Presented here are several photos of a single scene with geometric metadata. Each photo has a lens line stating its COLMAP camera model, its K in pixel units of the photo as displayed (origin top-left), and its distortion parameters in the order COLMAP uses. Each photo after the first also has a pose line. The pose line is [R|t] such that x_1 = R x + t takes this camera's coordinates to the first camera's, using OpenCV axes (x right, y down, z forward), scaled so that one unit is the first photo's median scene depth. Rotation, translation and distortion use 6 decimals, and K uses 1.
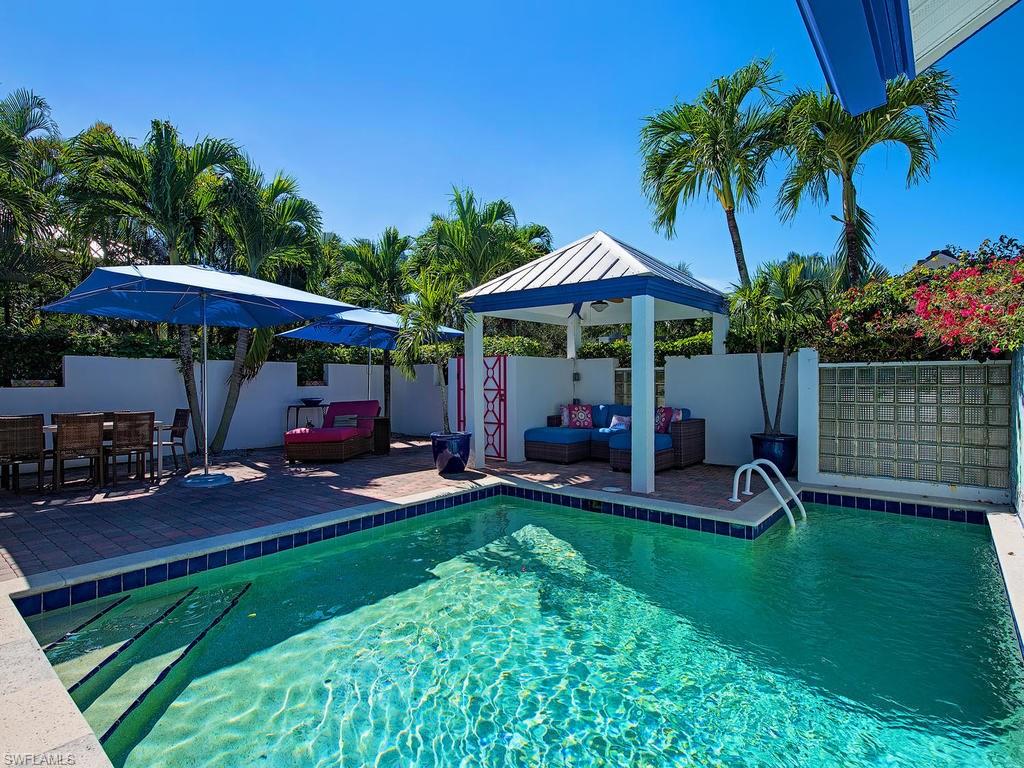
lens RADIAL K [[526.4, 0, 510.6], [0, 526.4, 382.6], [0, 0, 1]] dist [-0.000762, -0.000082]
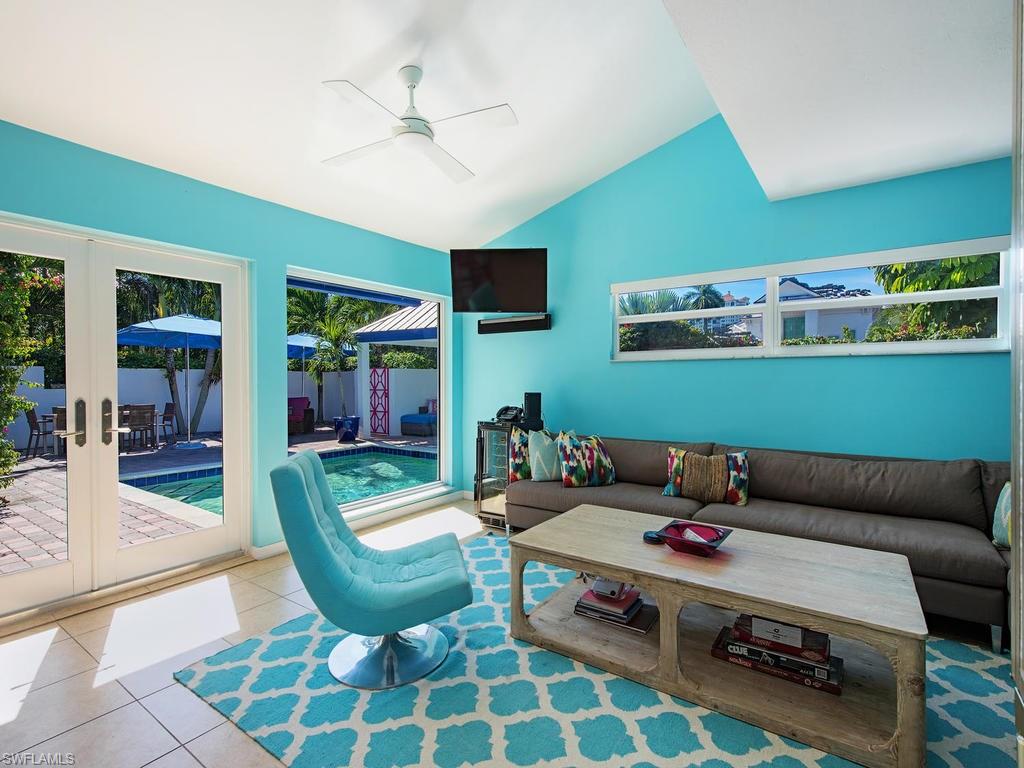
lens RADIAL K [[492.8, 0, 514.0], [0, 492.8, 385.7], [0, 0, 1]] dist [0.001629, -0.000061]
pose [[0.996305, -0.000346, 0.085885, 0.266144], [-0.000496, 0.999952, 0.009784, -0.015702], [-0.085884, -0.009790, 0.996257, -0.552966]]
